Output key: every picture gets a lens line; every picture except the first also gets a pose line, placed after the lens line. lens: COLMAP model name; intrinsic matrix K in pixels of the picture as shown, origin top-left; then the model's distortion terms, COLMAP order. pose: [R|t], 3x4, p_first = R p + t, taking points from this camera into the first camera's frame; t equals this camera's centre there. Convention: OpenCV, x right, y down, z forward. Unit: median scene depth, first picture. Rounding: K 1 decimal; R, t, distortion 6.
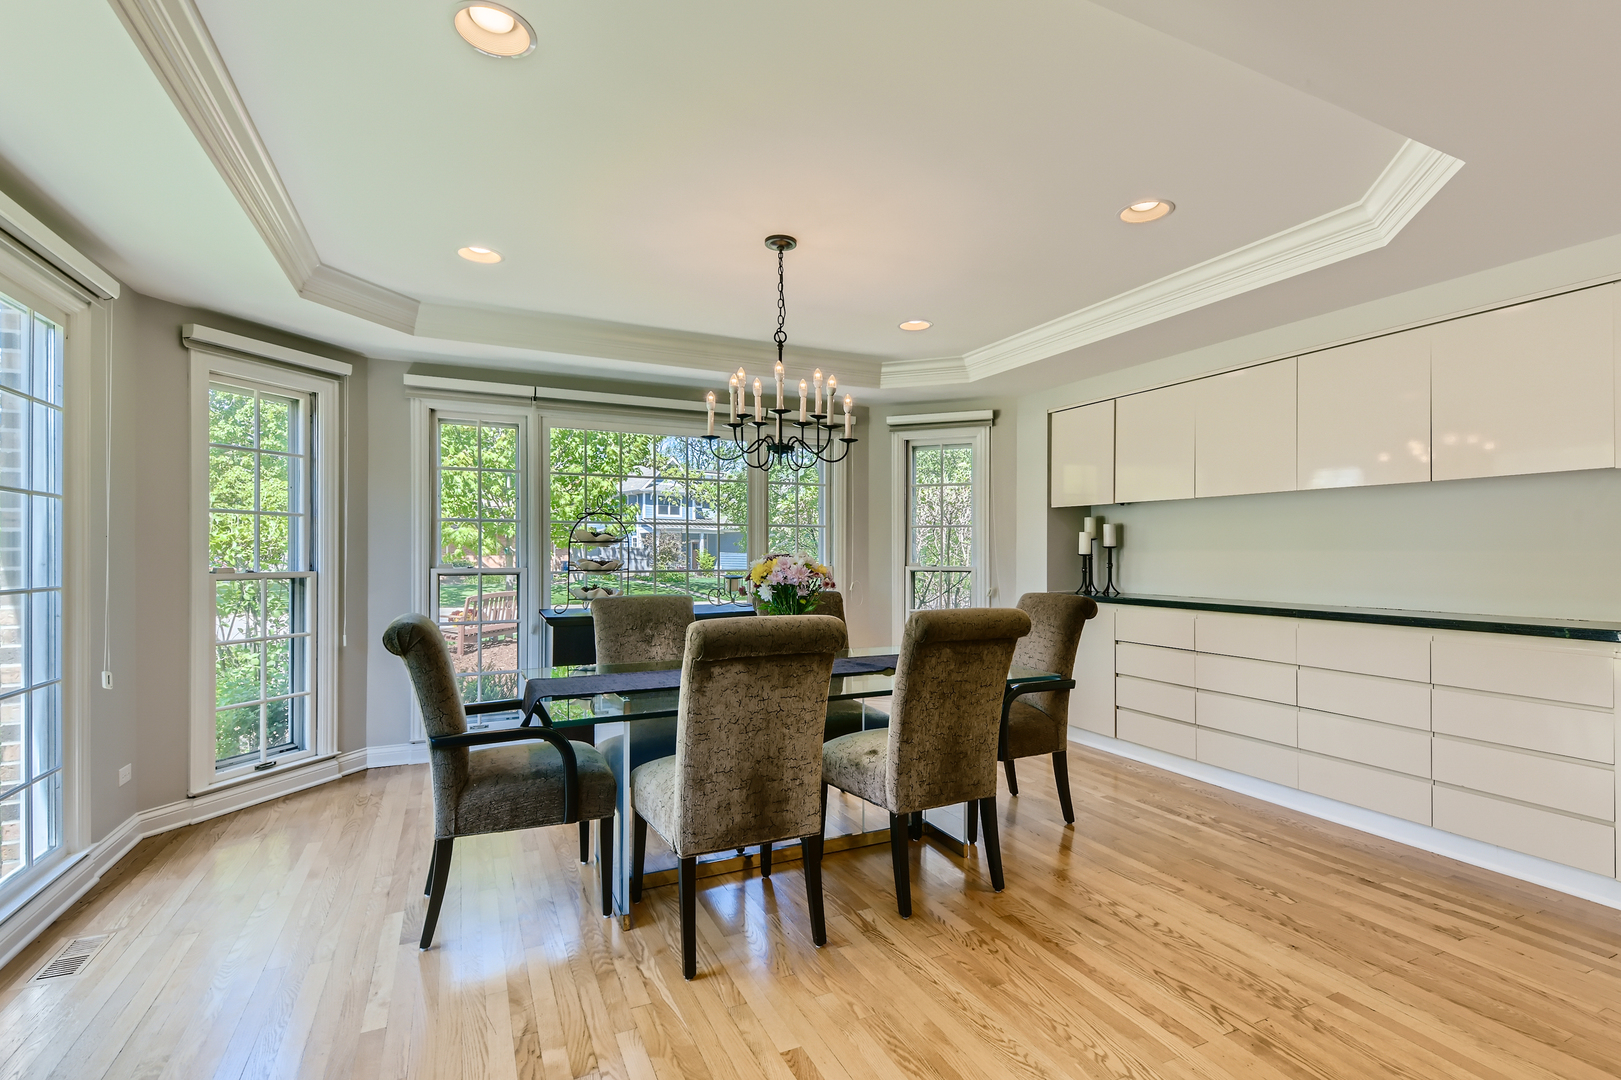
lens RADIAL K [[746.9, 0, 824.0], [0, 746.9, 551.4], [0, 0, 1]] dist [0.010270, -0.003979]
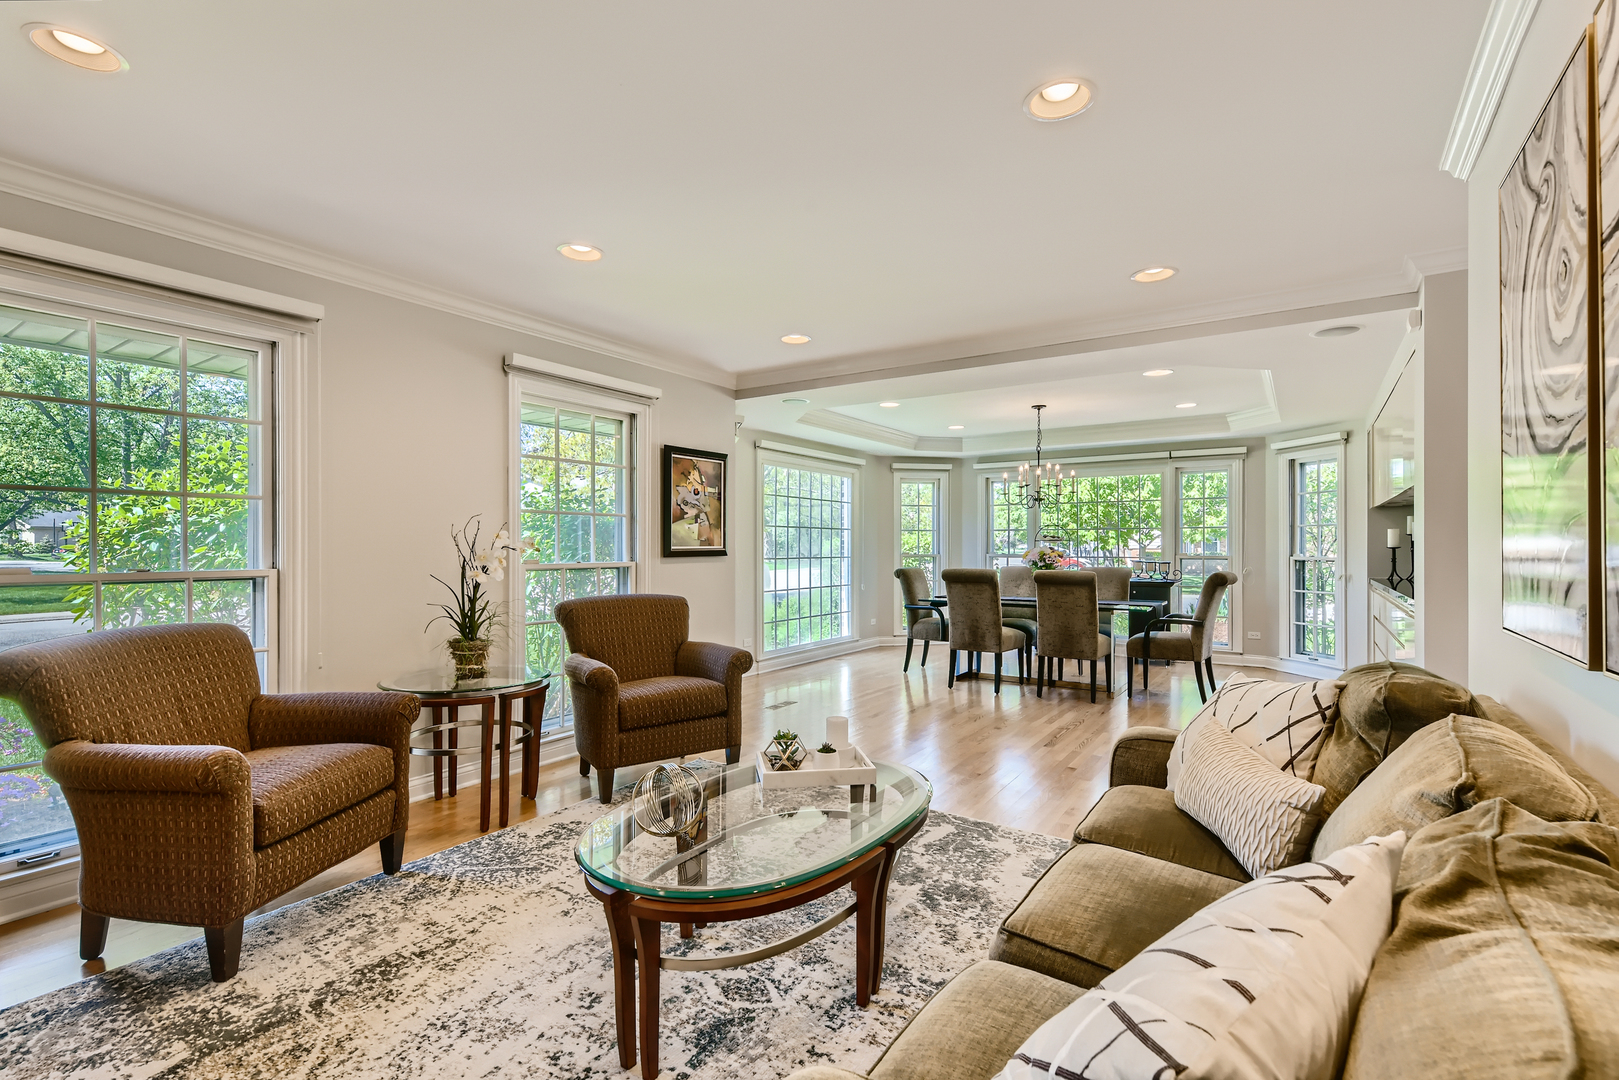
lens RADIAL K [[746.0, 0, 812.8], [0, 746.0, 540.6], [0, 0, 1]] dist [0.010270, -0.003979]
pose [[0.501531, -0.006850, -0.865112, 1.169689], [0.000656, 0.999971, -0.007538, 0.001364], [0.865139, 0.003213, 0.501521, -0.529748]]
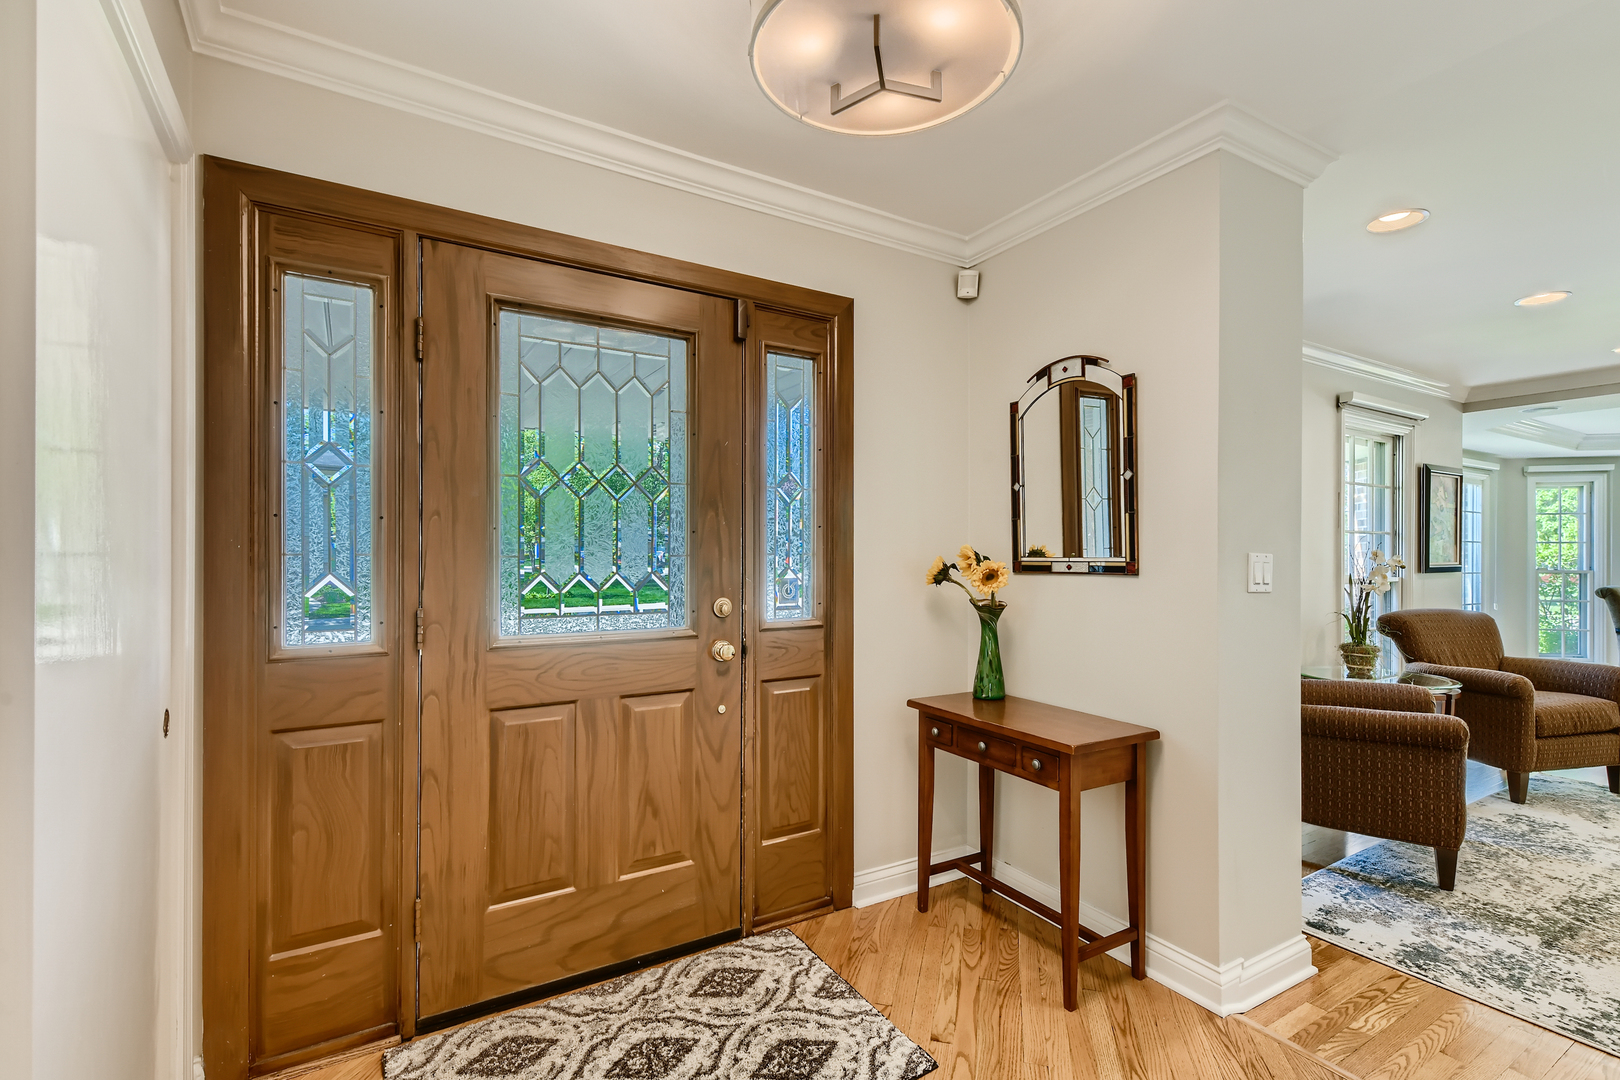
lens RADIAL K [[746.4, 0, 810.1], [0, 746.4, 556.1], [0, 0, 1]] dist [0.010270, -0.003979]
pose [[0.089430, -0.002629, -0.995990, 1.155493], [0.000233, 0.999997, -0.002619, -0.006872], [0.995993, 0.000002, 0.089430, -1.288674]]
